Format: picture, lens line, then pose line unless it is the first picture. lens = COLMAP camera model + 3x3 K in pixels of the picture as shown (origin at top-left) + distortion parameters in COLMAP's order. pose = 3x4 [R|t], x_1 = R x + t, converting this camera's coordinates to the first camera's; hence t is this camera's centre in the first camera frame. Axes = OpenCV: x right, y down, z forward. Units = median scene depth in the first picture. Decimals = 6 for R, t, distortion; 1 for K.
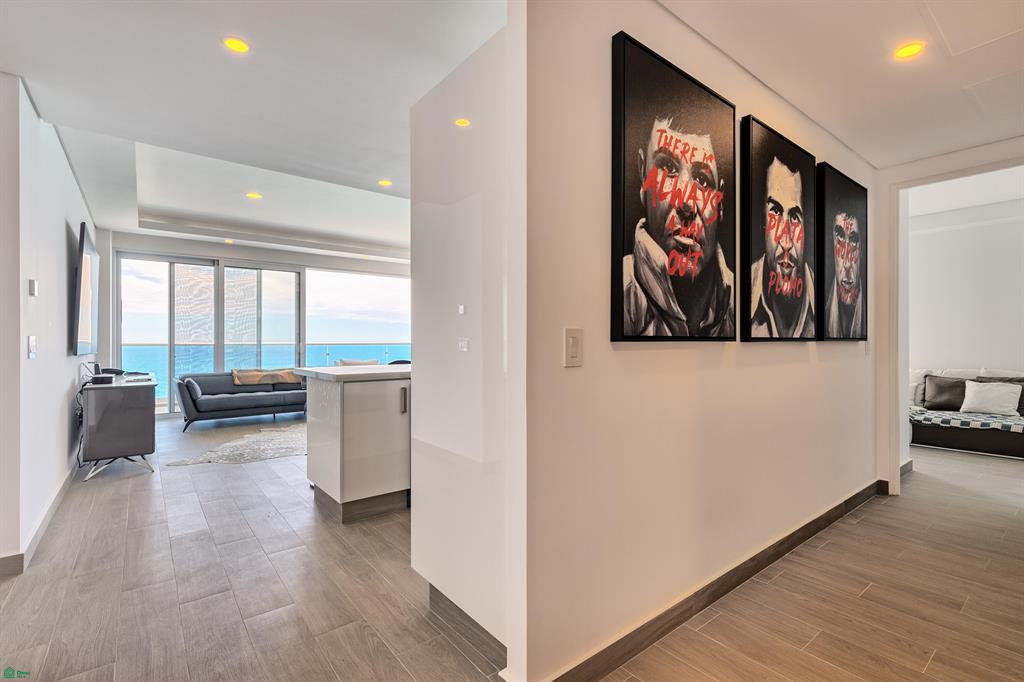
lens RADIAL K [[461.9, 0, 516.7], [0, 461.9, 342.5], [0, 0, 1]] dist [0.012221, -0.000889]
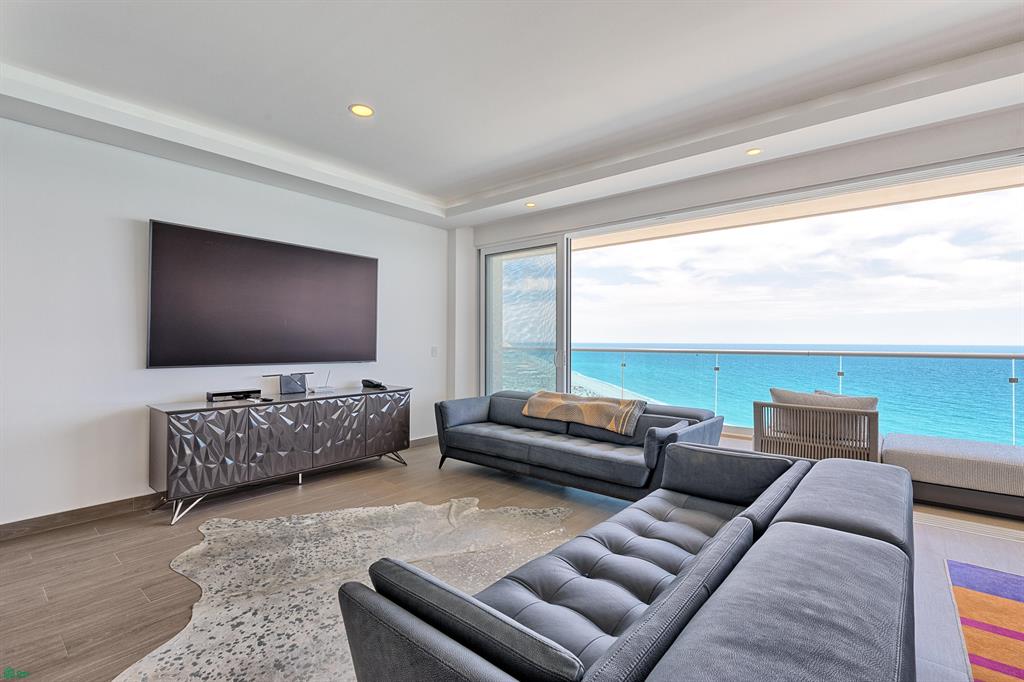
lens RADIAL K [[461.9, 0, 518.5], [0, 461.9, 334.1], [0, 0, 1]] dist [0.012221, -0.000889]
pose [[0.195067, -0.008957, -0.980749, 0.041456], [-0.006174, 0.999927, -0.010361, -0.017150], [0.980770, 0.008076, 0.194998, 0.839828]]
